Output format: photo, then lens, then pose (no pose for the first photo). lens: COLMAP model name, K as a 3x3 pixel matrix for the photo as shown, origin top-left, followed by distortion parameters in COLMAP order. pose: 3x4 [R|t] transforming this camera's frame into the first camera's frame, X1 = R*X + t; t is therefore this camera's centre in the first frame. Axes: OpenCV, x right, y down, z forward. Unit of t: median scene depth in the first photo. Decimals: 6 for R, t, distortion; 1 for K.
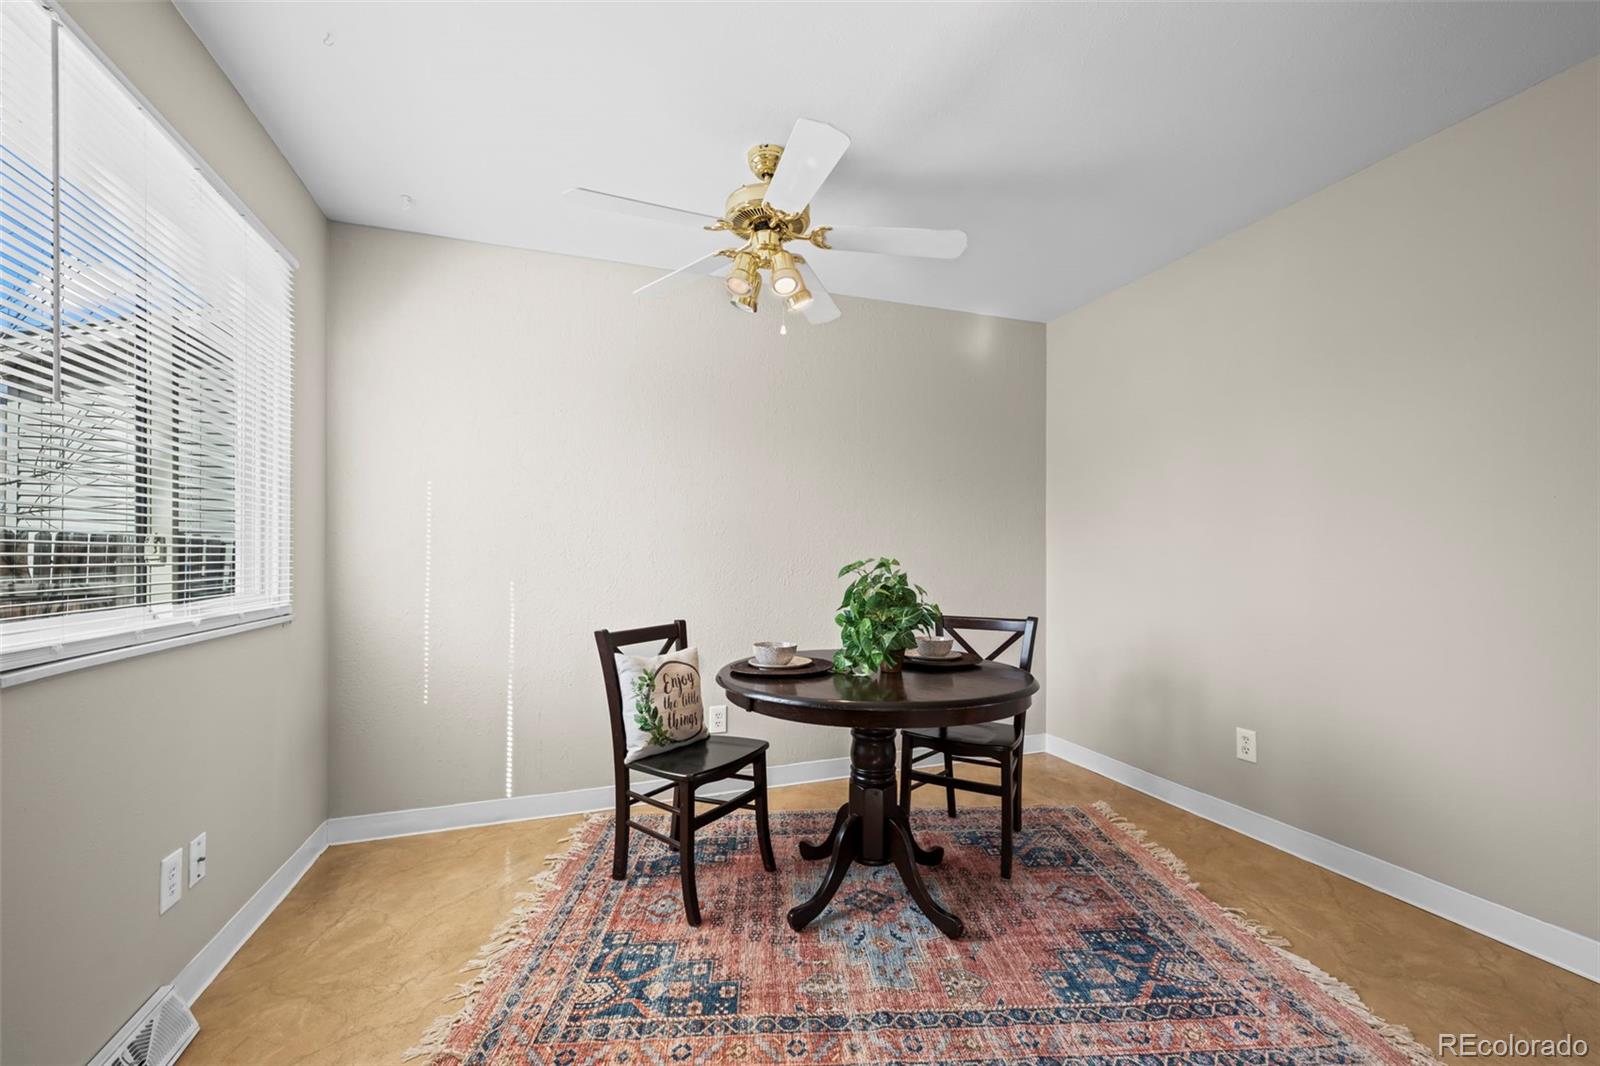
lens RADIAL K [[639.0, 0, 809.4], [0, 639.0, 546.0], [0, 0, 1]] dist [0.000433, 0.000124]
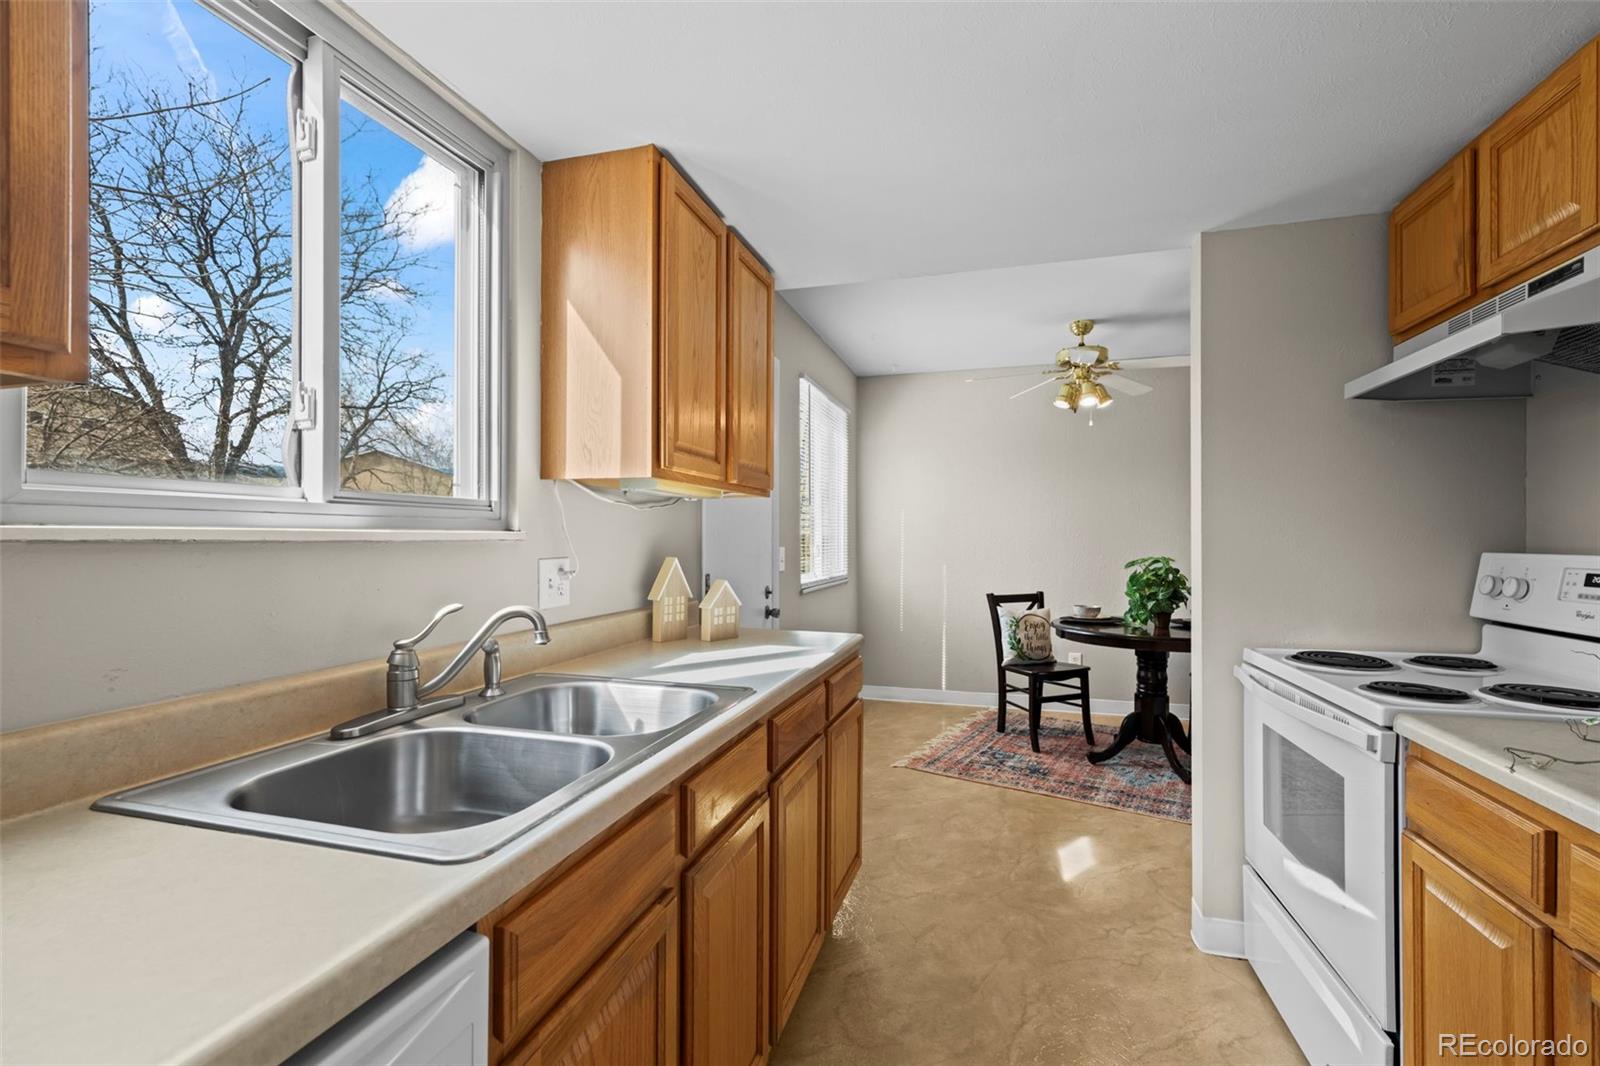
lens RADIAL K [[639.0, 0, 809.4], [0, 639.0, 546.0], [0, 0, 1]] dist [0.000433, 0.000124]
pose [[0.797878, 0.007251, -0.602775, 0.384945], [0.007580, 0.999728, 0.022060, -0.050621], [0.602771, -0.022170, 0.797606, -0.814884]]
